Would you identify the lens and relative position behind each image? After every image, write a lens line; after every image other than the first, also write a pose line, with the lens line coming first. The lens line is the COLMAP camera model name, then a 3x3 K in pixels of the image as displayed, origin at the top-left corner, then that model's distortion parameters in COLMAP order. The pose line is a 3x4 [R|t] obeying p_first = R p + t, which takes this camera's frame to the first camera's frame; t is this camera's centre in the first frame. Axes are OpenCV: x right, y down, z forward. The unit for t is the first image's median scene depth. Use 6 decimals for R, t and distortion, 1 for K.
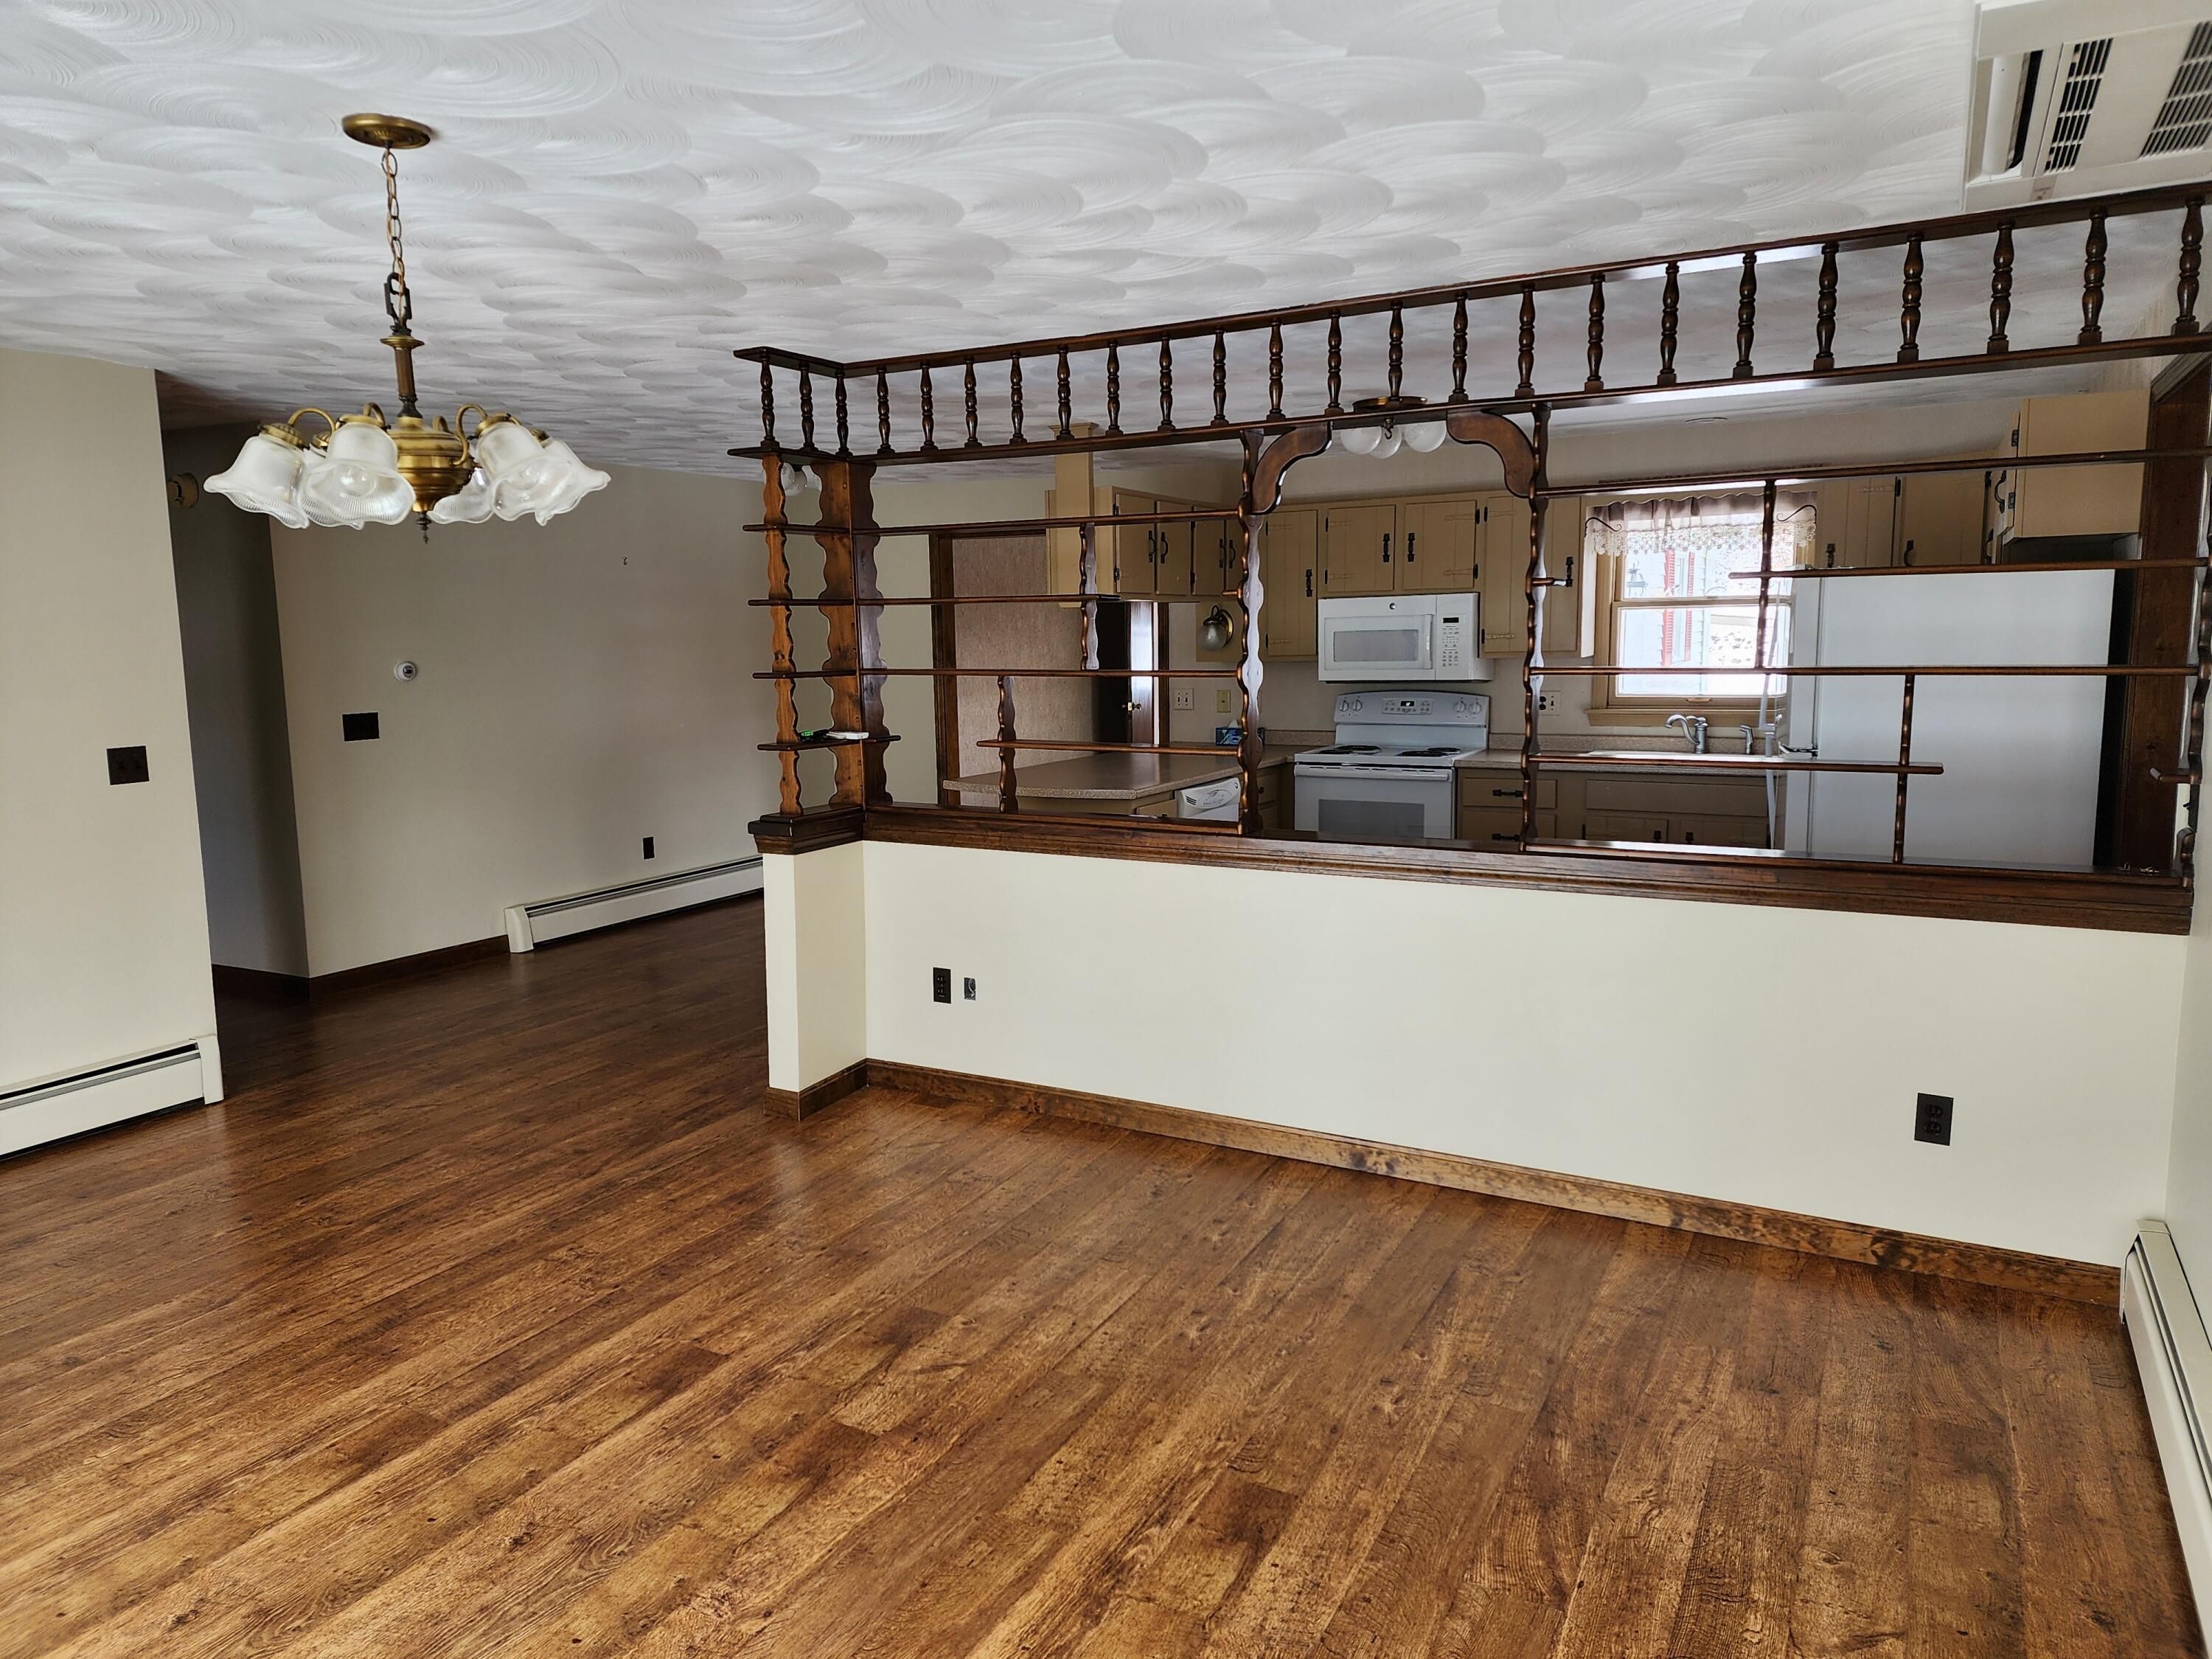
lens RADIAL K [[1499.2, 0, 1107.6], [0, 1499.2, 816.1], [0, 0, 1]] dist [0.070424, -0.054273]
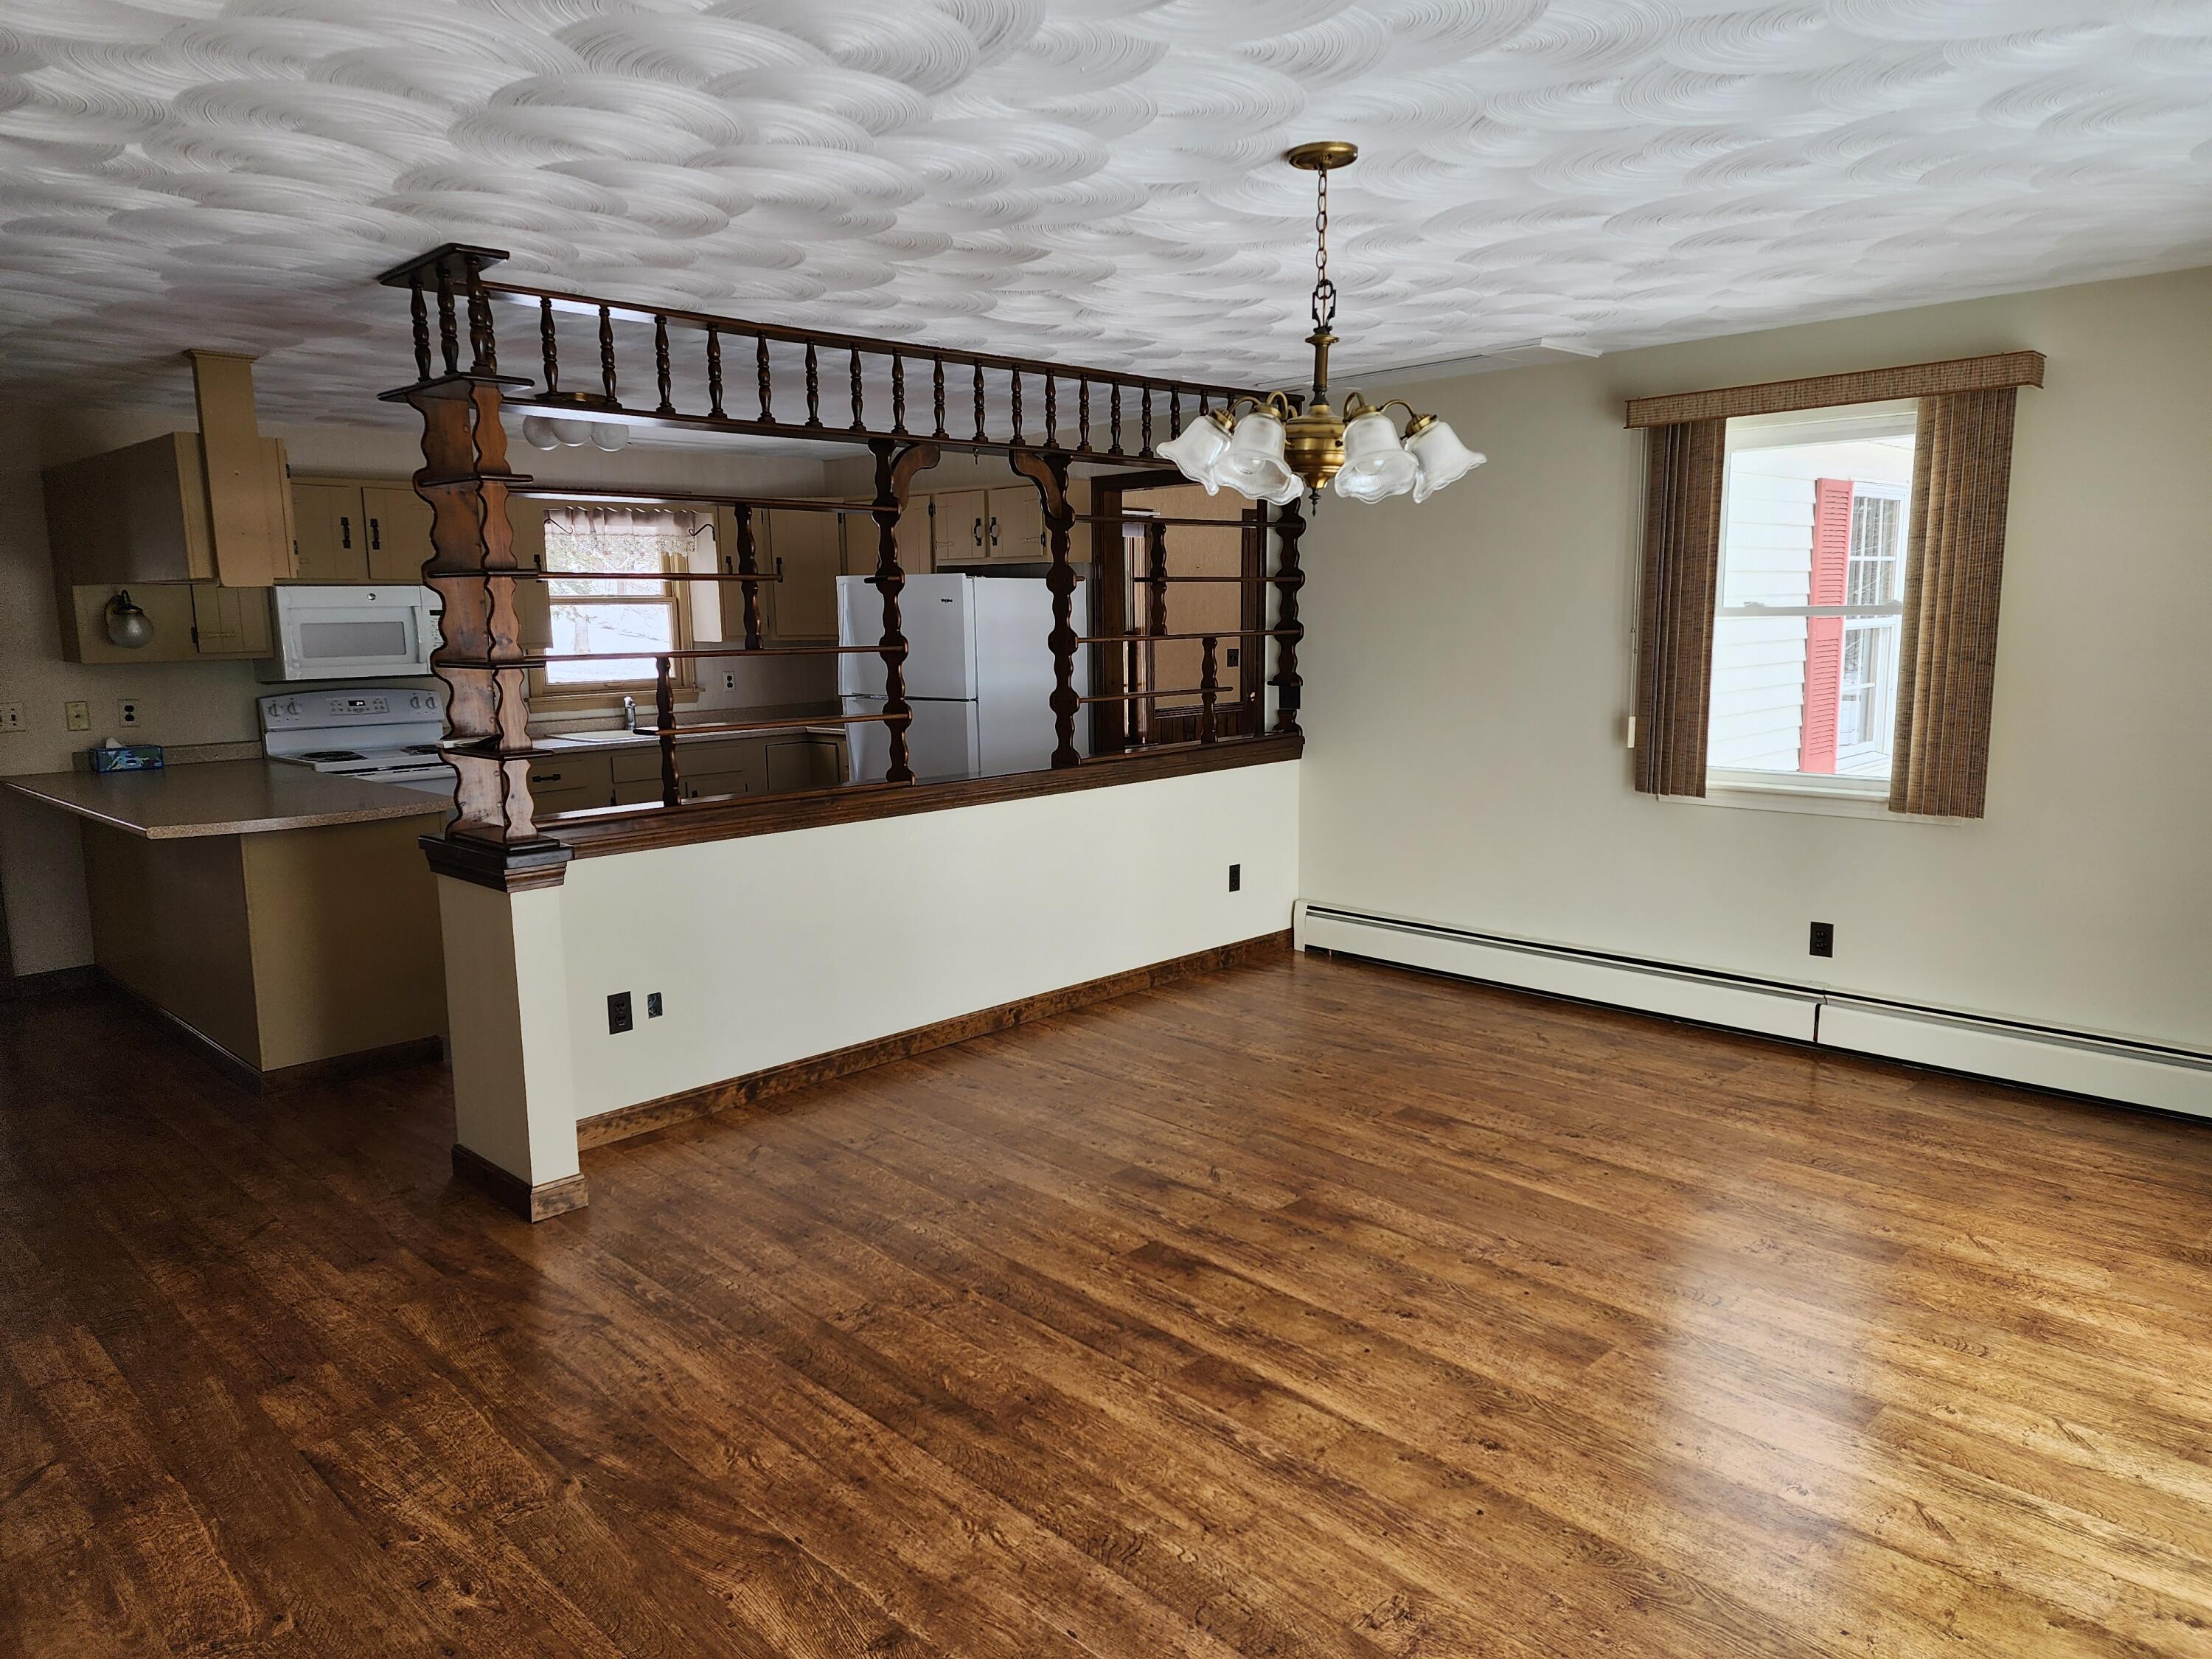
lens RADIAL K [[1499.2, 0, 1089.6], [0, 1499.2, 827.0], [0, 0, 1]] dist [0.070424, -0.054273]
pose [[0.268824, -0.134309, 0.953779, -1.291390], [0.137540, 0.985435, 0.100001, -0.069014], [-0.953319, 0.104300, 0.283382, 0.689160]]
